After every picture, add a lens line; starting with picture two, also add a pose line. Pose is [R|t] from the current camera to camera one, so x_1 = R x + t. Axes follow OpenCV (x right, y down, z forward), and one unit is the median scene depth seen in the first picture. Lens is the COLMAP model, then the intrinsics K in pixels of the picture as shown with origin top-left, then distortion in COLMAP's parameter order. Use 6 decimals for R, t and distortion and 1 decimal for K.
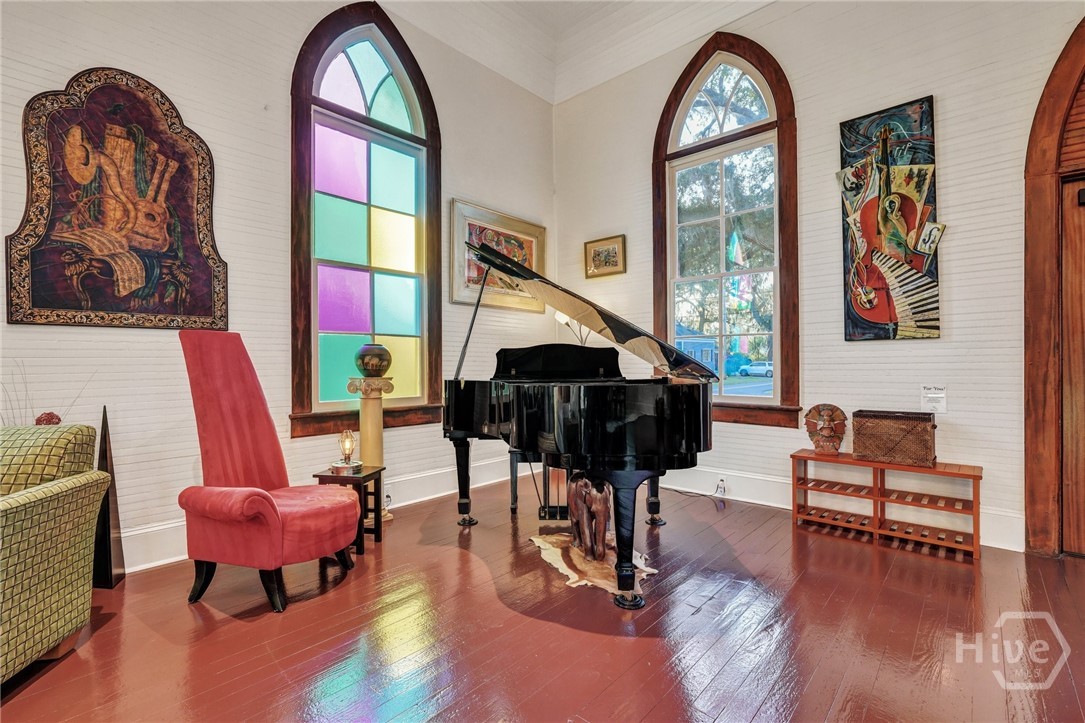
lens RADIAL K [[481.3, 0, 541.5], [0, 481.3, 359.9], [0, 0, 1]] dist [-0.005665, 0.001414]
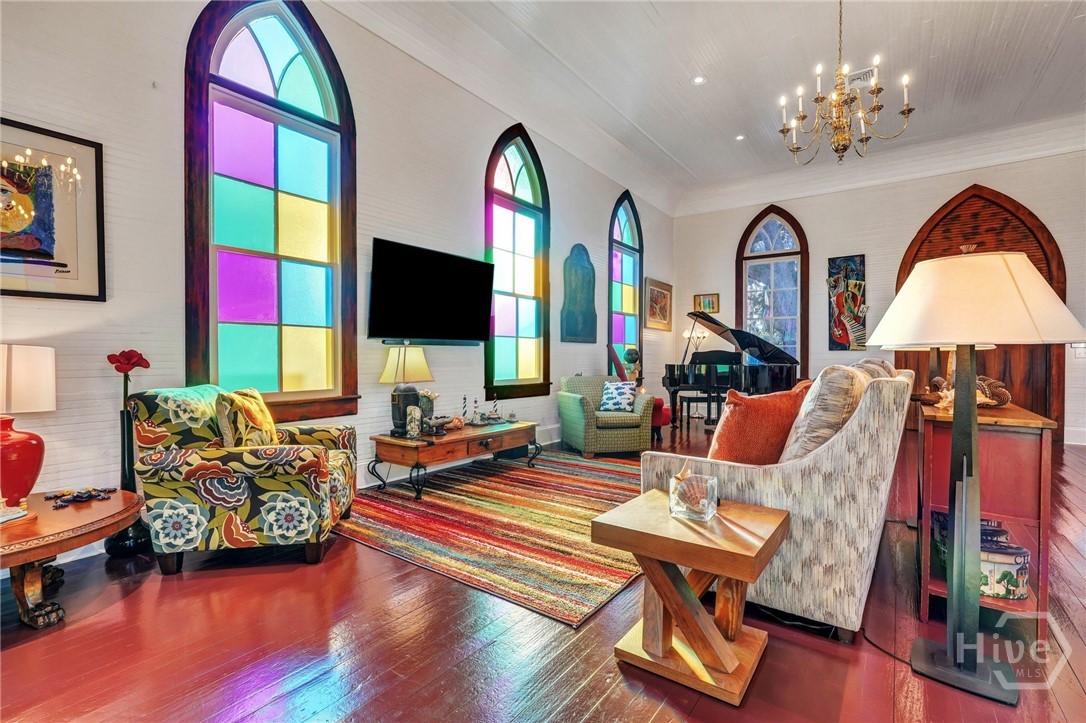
lens RADIAL K [[481.7, 0, 513.3], [0, 481.7, 360.6], [0, 0, 1]] dist [-0.005665, 0.001414]
pose [[0.990588, 0.007382, 0.136675, -0.980550], [-0.009399, 0.999856, 0.014113, -0.004086], [-0.136551, -0.015264, 0.990515, -0.910083]]
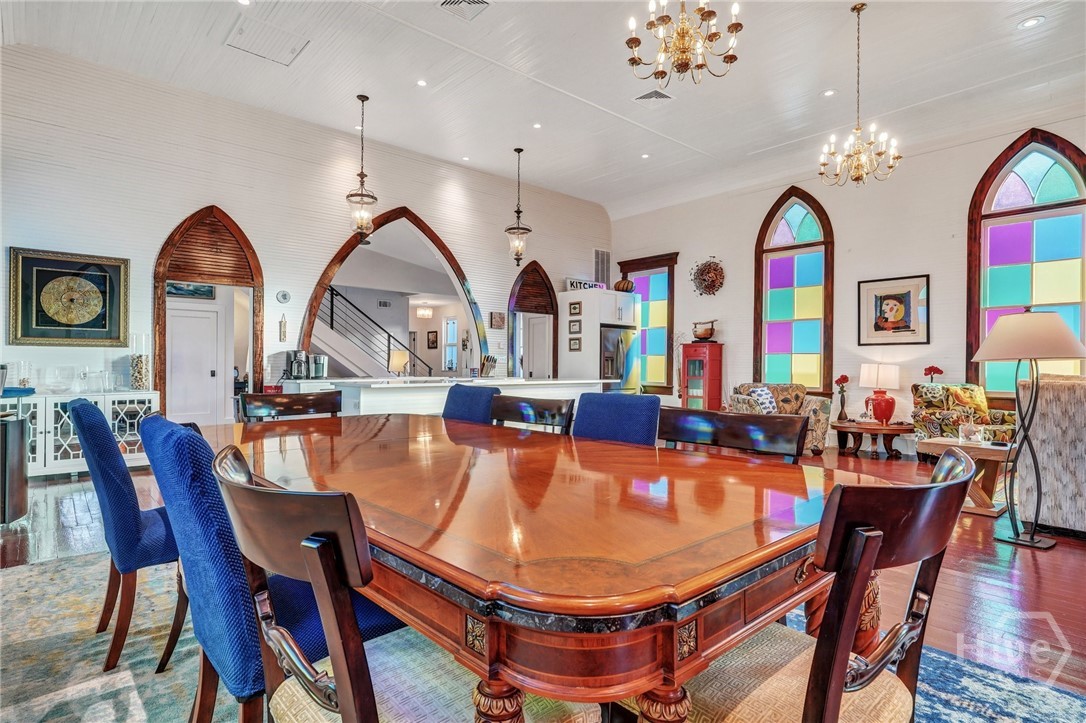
lens RADIAL K [[600.2, 0, 536.9], [0, 600.2, 366.0], [0, 0, 1]] dist [0.061348, 0.001057]
pose [[-0.055328, 0.009114, -0.998427, 0.647097], [0.004385, 0.999951, 0.008885, -0.027475], [0.998459, -0.003886, -0.055365, -1.314559]]
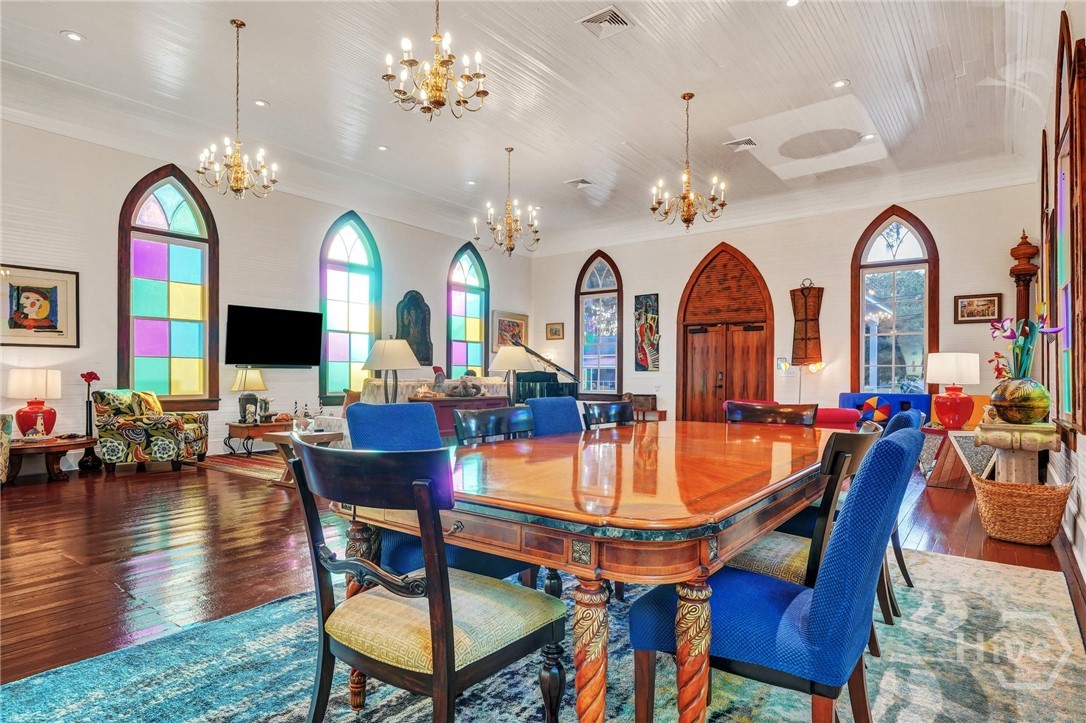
lens RADIAL K [[670.4, 0, 545.4], [0, 670.4, 371.3], [0, 0, 1]] dist [0.007208, 0.000039]
pose [[0.993665, 0.010275, 0.111909, -0.288557], [-0.009824, 0.999941, -0.004580, -0.009366], [-0.111949, 0.003451, 0.993708, -2.340469]]
